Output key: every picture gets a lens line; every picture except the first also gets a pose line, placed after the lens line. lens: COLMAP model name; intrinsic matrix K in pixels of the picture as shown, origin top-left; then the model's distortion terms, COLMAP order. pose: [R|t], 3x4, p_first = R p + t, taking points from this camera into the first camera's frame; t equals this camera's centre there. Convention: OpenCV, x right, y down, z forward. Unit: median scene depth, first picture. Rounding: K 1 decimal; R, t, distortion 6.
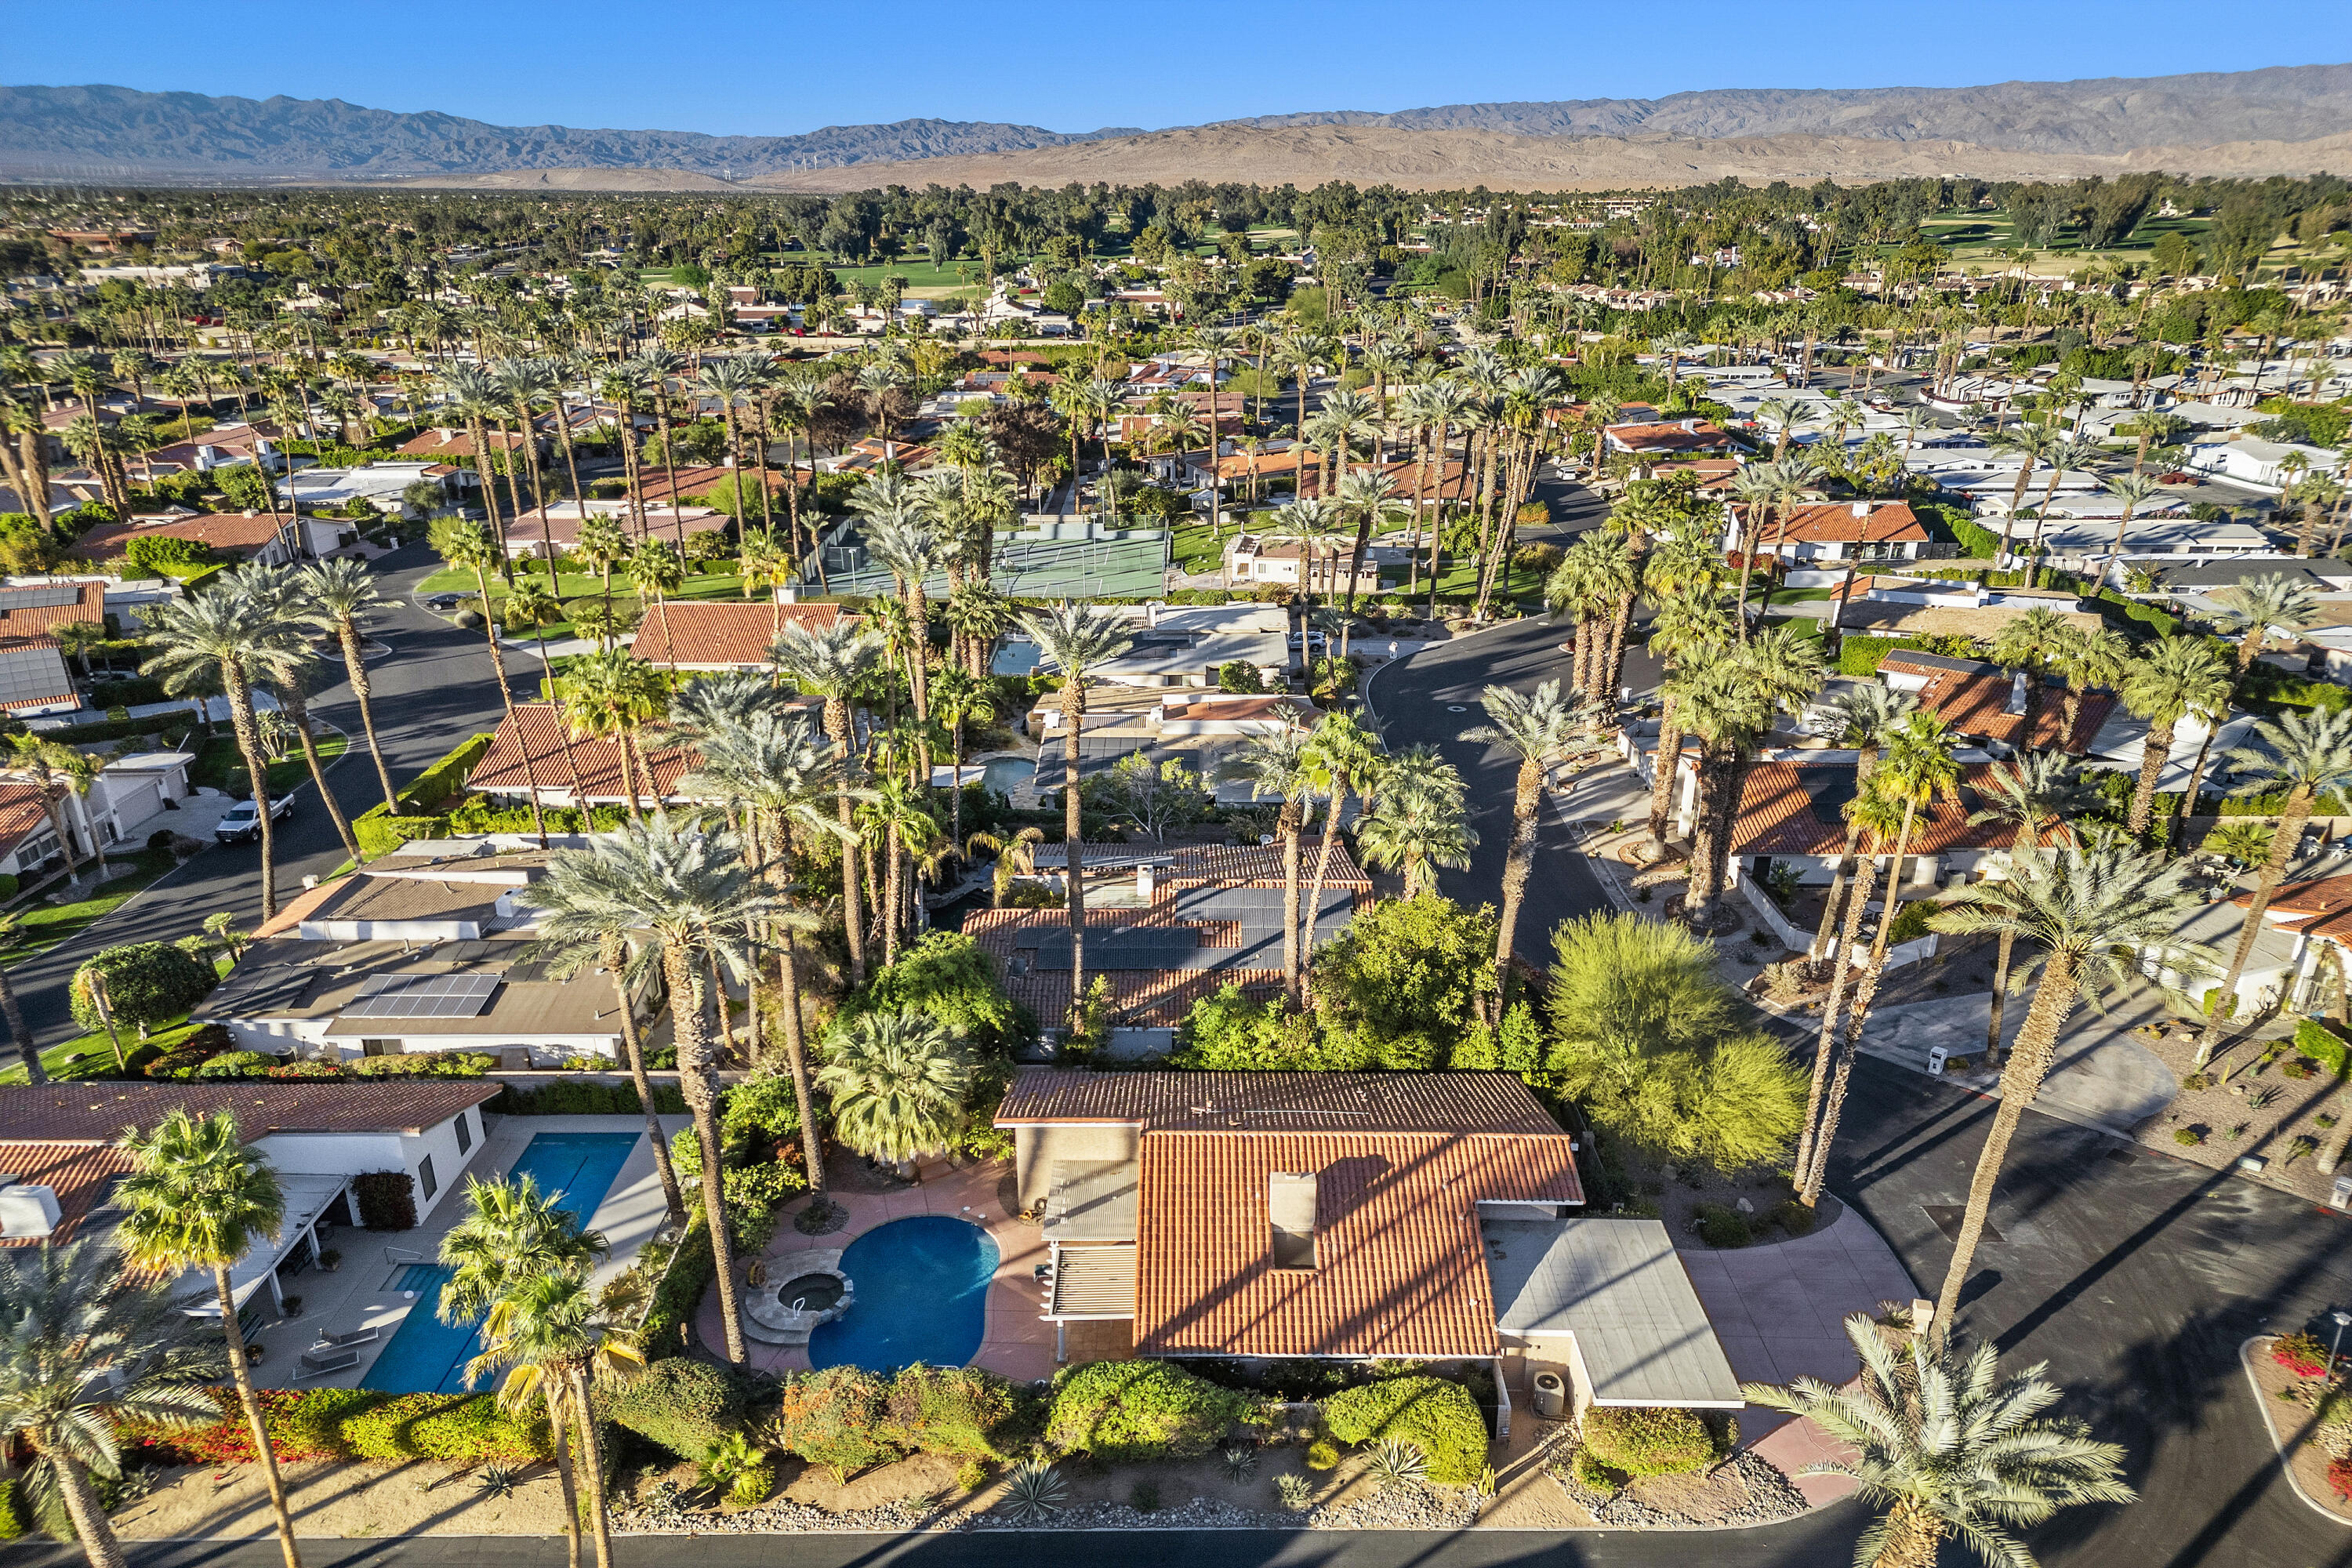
lens RADIAL K [[1478.8, 0, 1163.6], [0, 1478.8, 785.2], [0, 0, 1]] dist [0.076446, -0.077703]
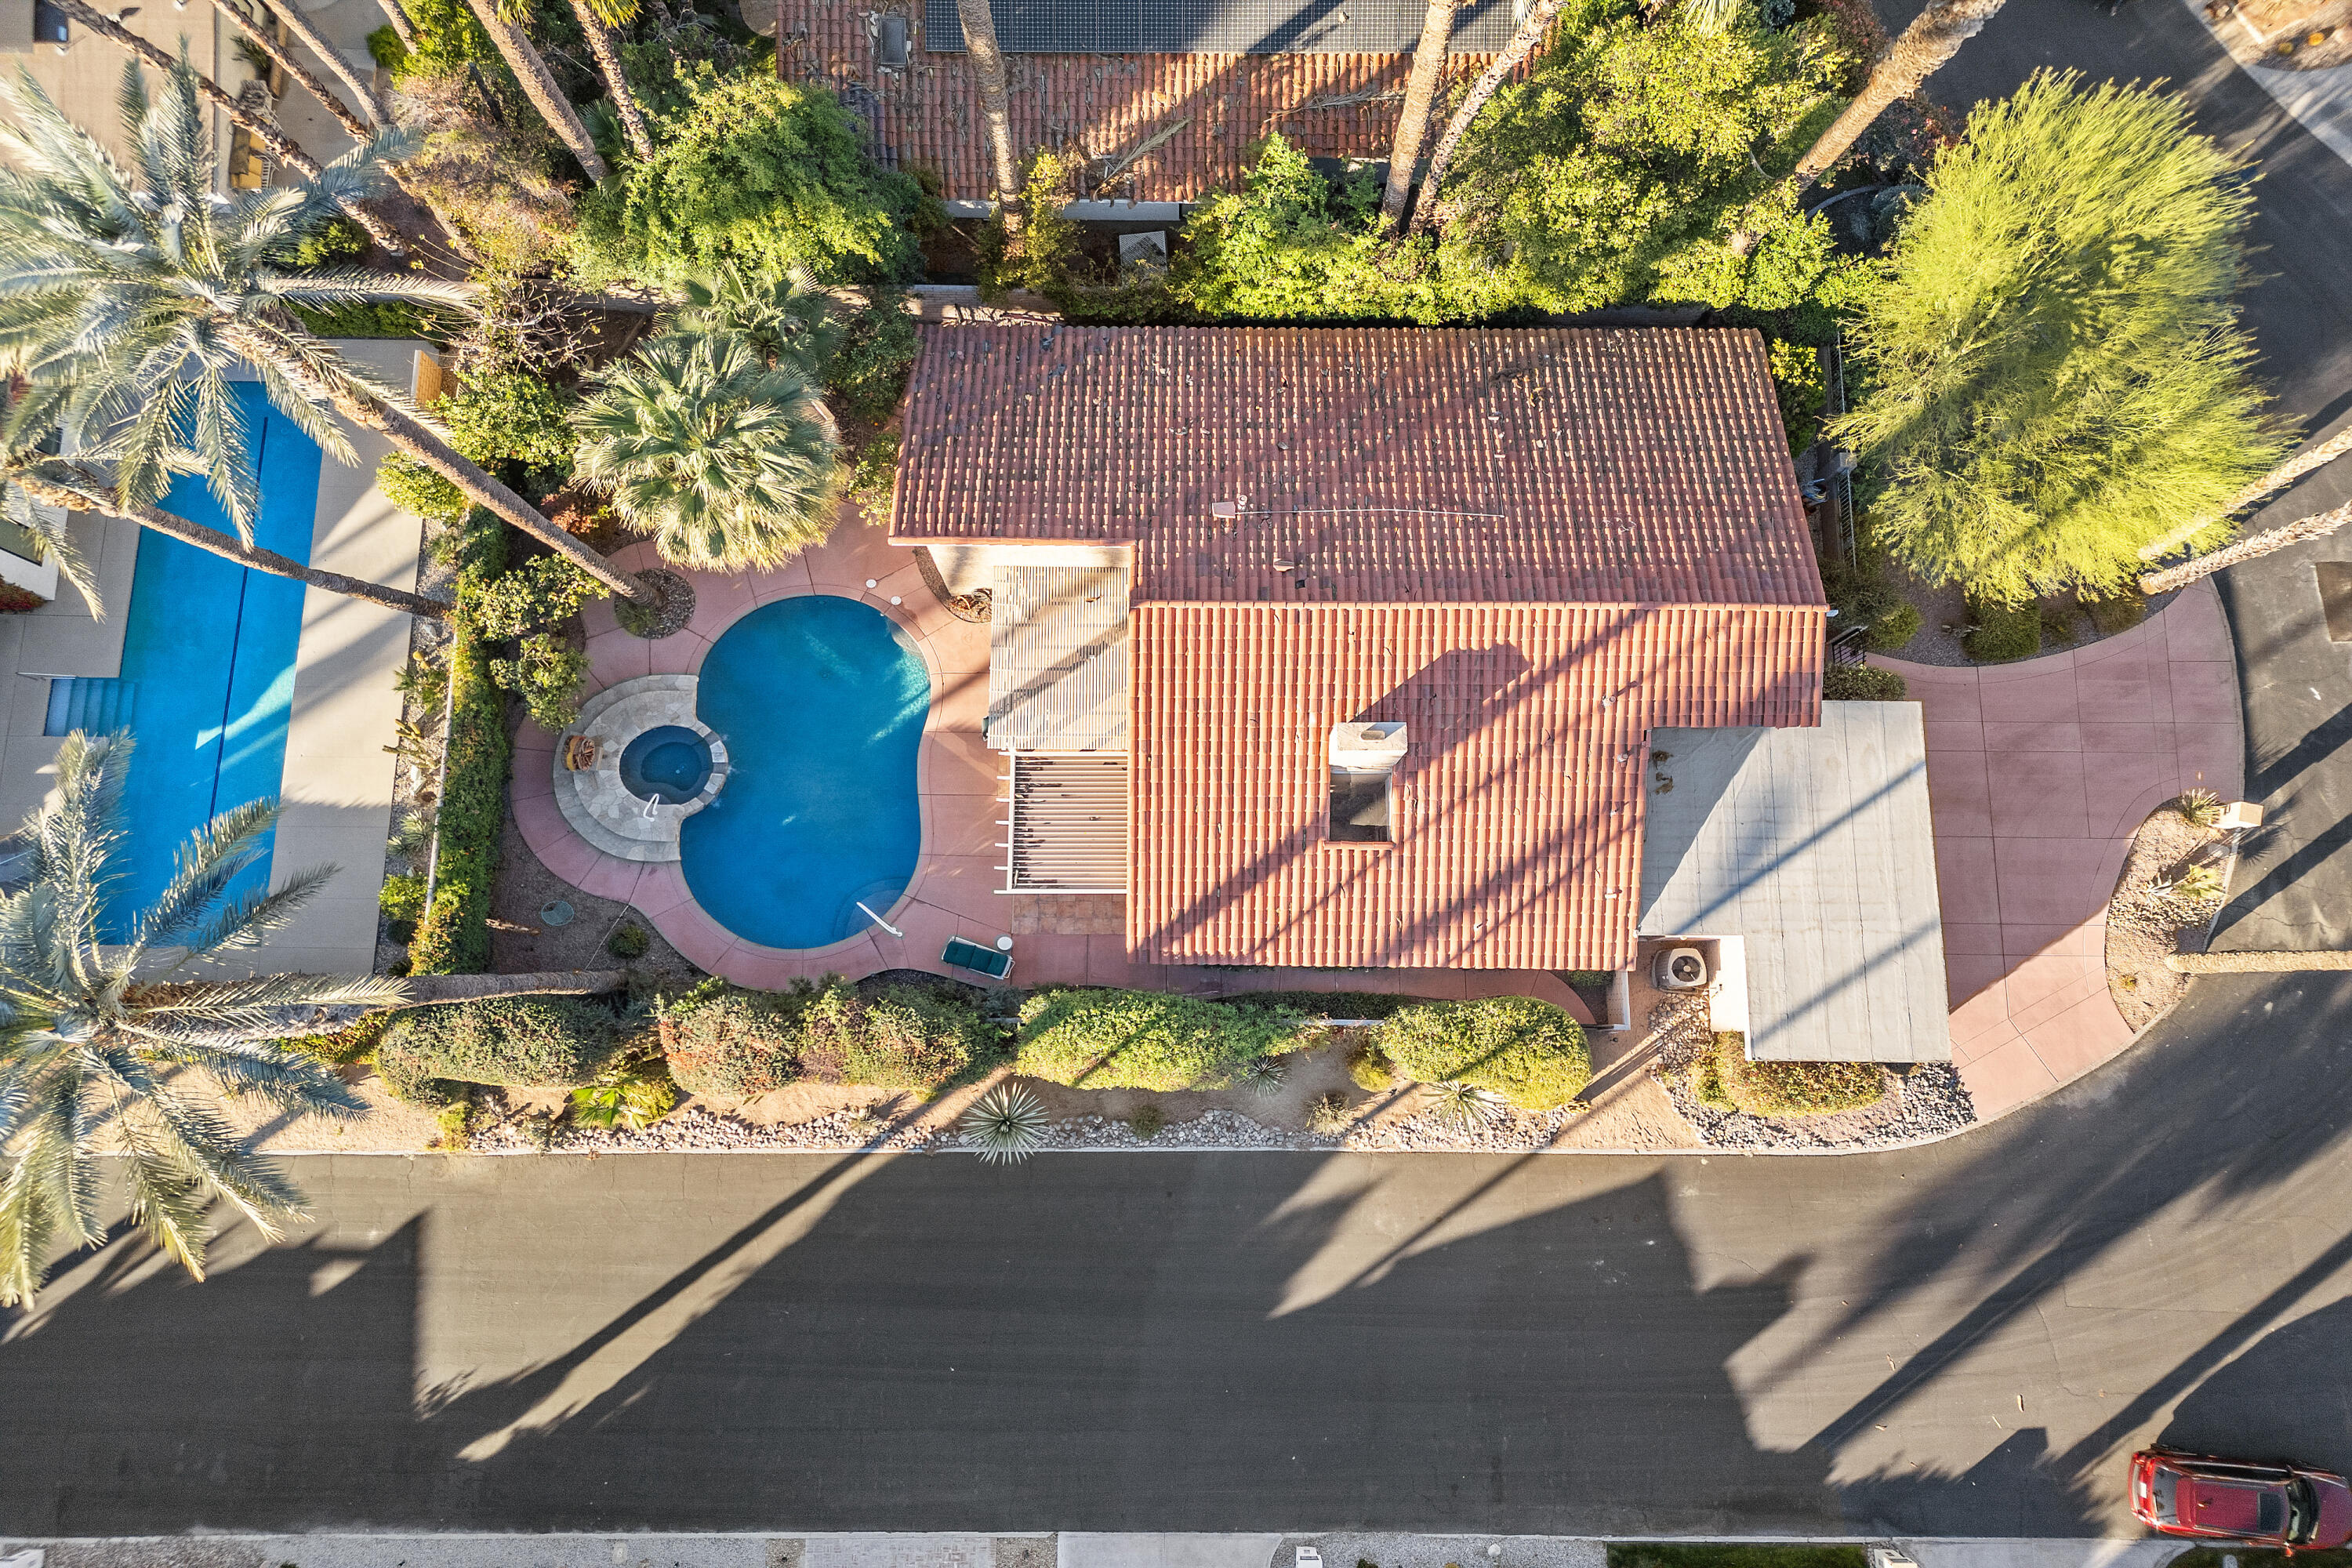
lens RADIAL K [[1478.8, 0, 1163.6], [0, 1478.8, 785.2], [0, 0, 1]] dist [0.076446, -0.077703]
pose [[0.999987, -0.003954, 0.003182, -0.004136], [-0.000609, 0.528843, 0.848720, -0.274059], [-0.005039, -0.848711, 0.528833, 0.680213]]
